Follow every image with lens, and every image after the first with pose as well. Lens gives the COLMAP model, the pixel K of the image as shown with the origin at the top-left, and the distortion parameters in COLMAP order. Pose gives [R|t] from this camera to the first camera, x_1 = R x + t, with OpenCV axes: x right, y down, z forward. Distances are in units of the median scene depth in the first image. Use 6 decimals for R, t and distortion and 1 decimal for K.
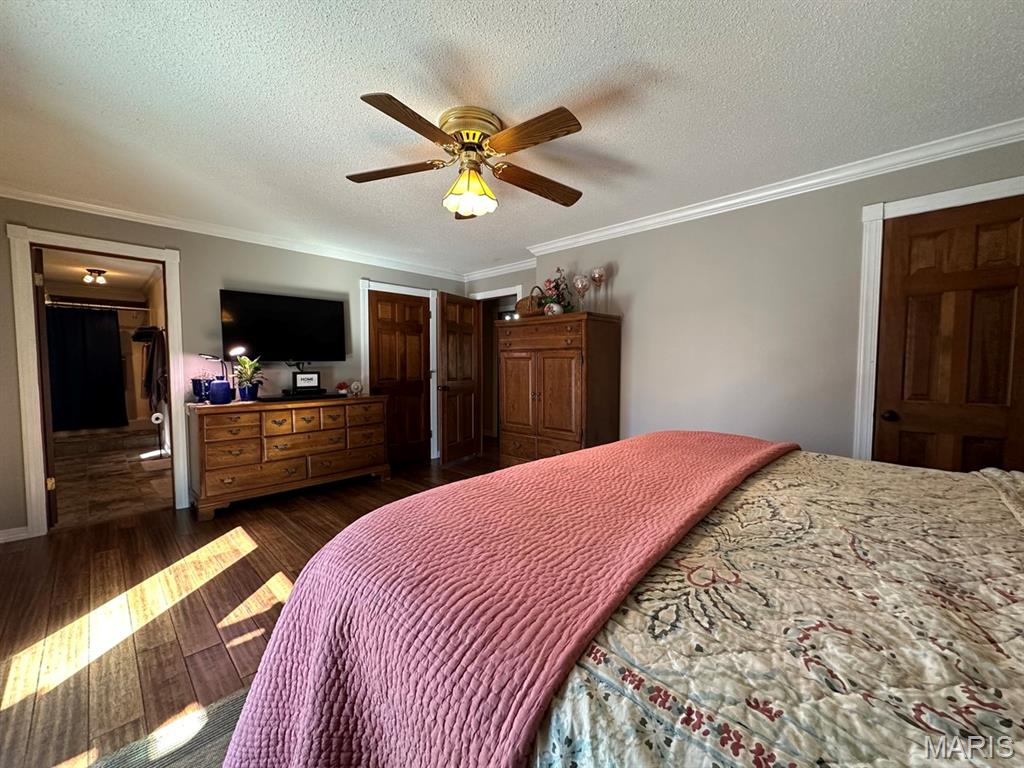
lens RADIAL K [[410.6, 0, 512.0], [0, 410.6, 384.0], [0, 0, 1]] dist [0.000170, -0.000266]
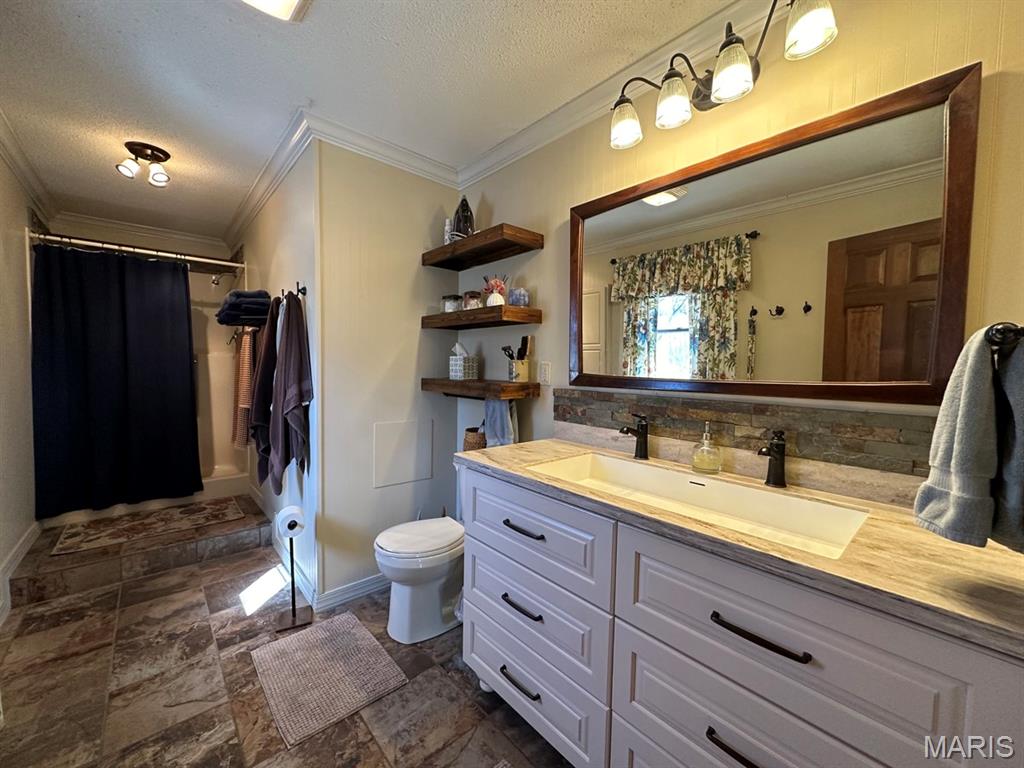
lens RADIAL K [[410.6, 0, 512.0], [0, 410.6, 384.0], [0, 0, 1]] dist [0.000170, -0.000266]
pose [[0.997005, 0.005110, -0.077169, -0.449256], [-0.006601, 0.999796, -0.019079, -0.022858], [0.077056, 0.019531, 0.996835, 0.454503]]
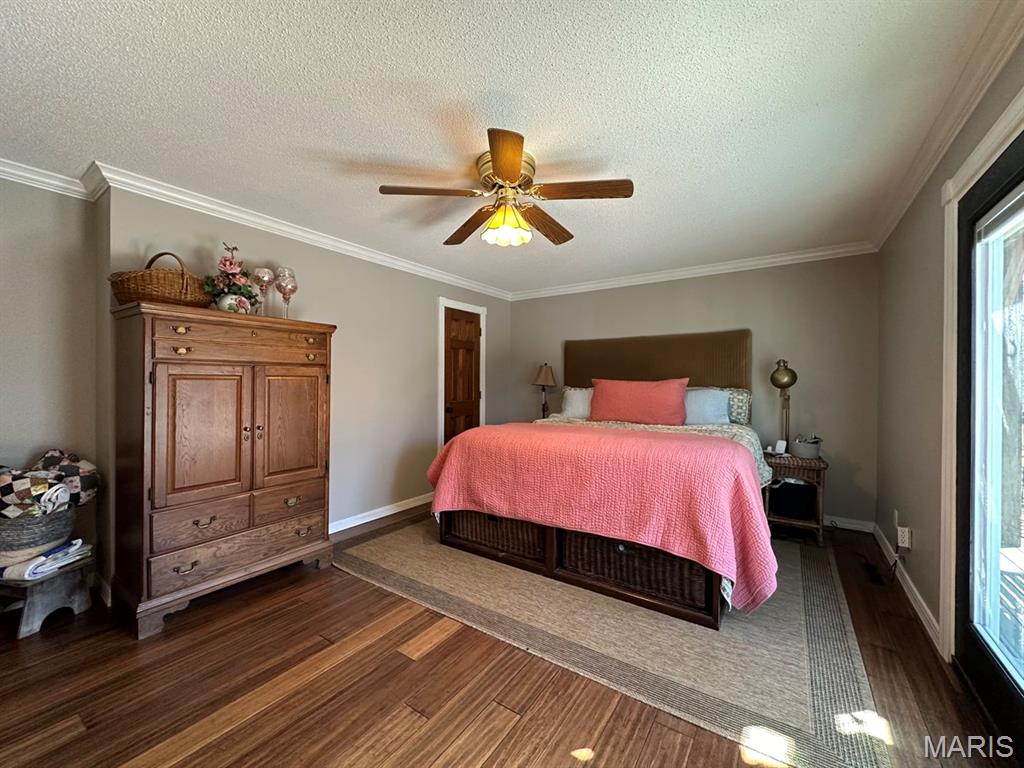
lens RADIAL K [[410.6, 0, 512.0], [0, 410.6, 384.0], [0, 0, 1]] dist [0.000170, -0.000266]
pose [[-0.173025, -0.014555, 0.984810, -1.442400], [0.039224, 0.998996, 0.021656, -0.103014], [-0.984136, 0.042375, -0.172281, 1.477339]]
